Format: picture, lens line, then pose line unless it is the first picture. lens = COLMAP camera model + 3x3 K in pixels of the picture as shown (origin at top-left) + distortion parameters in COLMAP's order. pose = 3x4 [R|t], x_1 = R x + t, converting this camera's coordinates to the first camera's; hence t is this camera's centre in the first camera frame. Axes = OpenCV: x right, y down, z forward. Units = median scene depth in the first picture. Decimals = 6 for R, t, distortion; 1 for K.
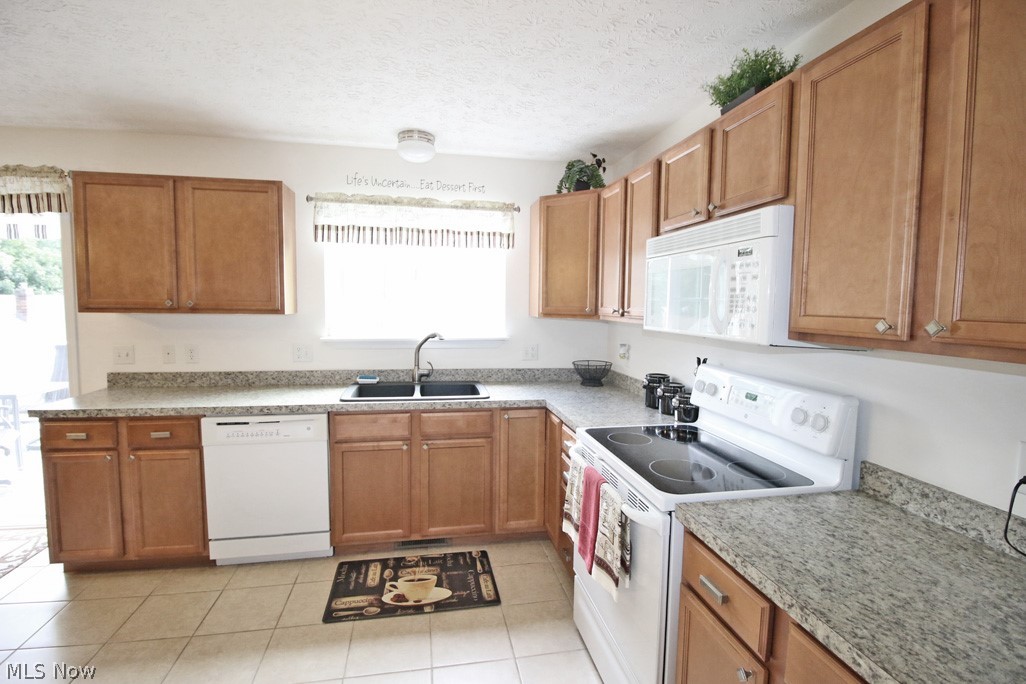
lens RADIAL K [[470.5, 0, 509.5], [0, 470.5, 335.8], [0, 0, 1]] dist [-0.007486, -0.007834]
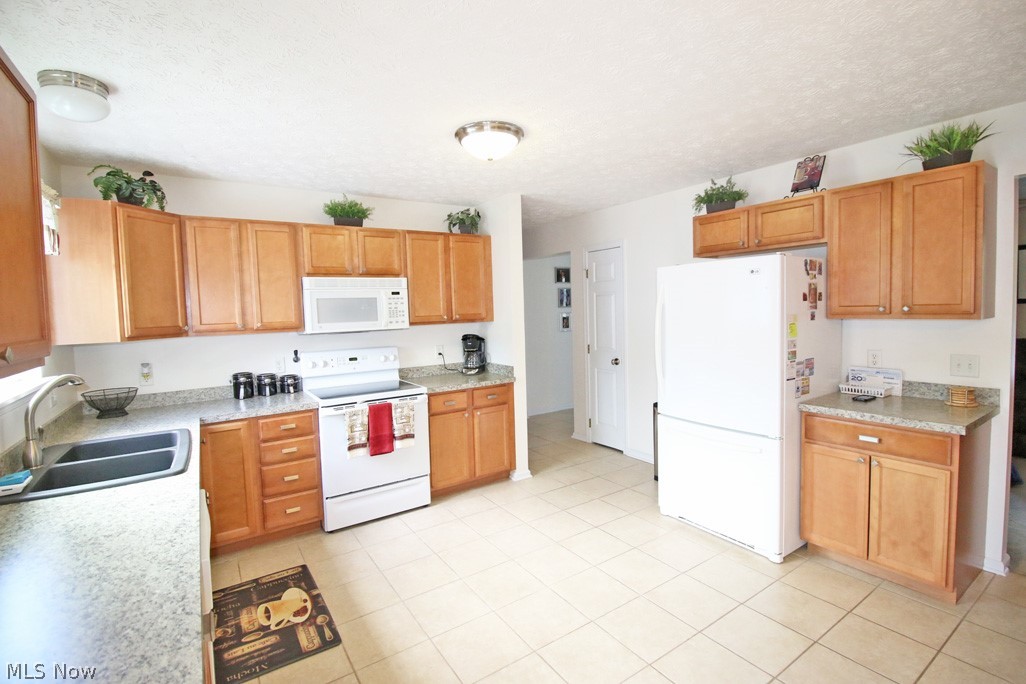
lens RADIAL K [[470.5, 0, 510.7], [0, 470.5, 337.8], [0, 0, 1]] dist [-0.007486, -0.007834]
pose [[-0.393345, -0.059971, 0.917433, -1.149761], [0.090878, 0.990447, 0.103707, -0.081075], [-0.914888, 0.124167, -0.384138, 0.790767]]
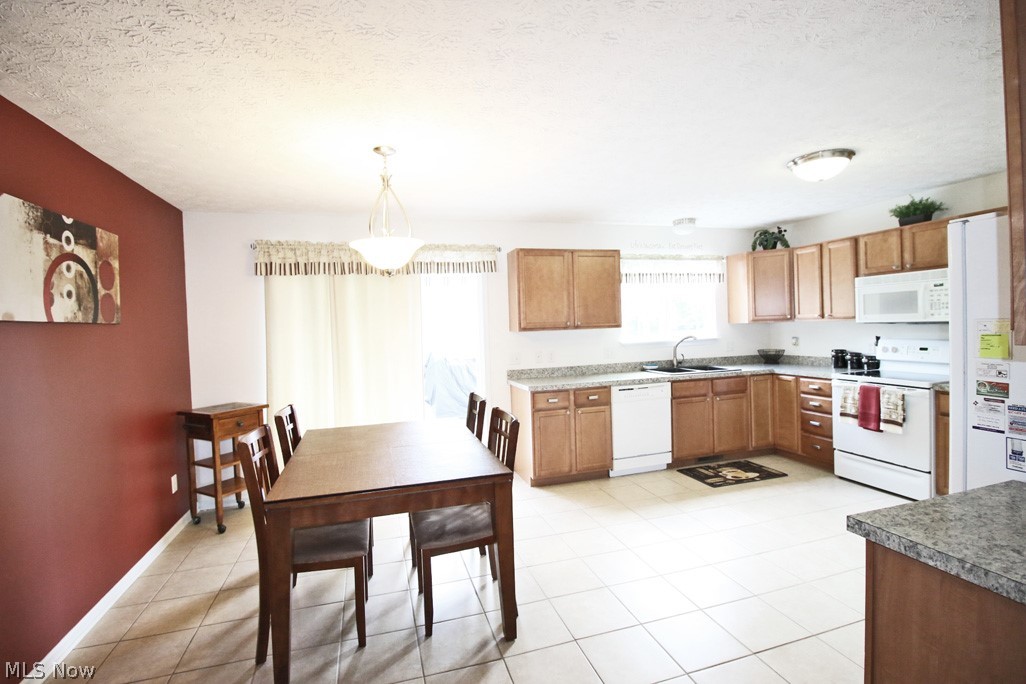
lens RADIAL K [[470.5, 0, 509.4], [0, 470.5, 334.4], [0, 0, 1]] dist [-0.007486, -0.007834]
pose [[0.993296, -0.051079, 0.103702, -1.116353], [0.056565, 0.997112, -0.050669, 0.042823], [-0.100814, 0.056195, 0.993317, -0.662788]]
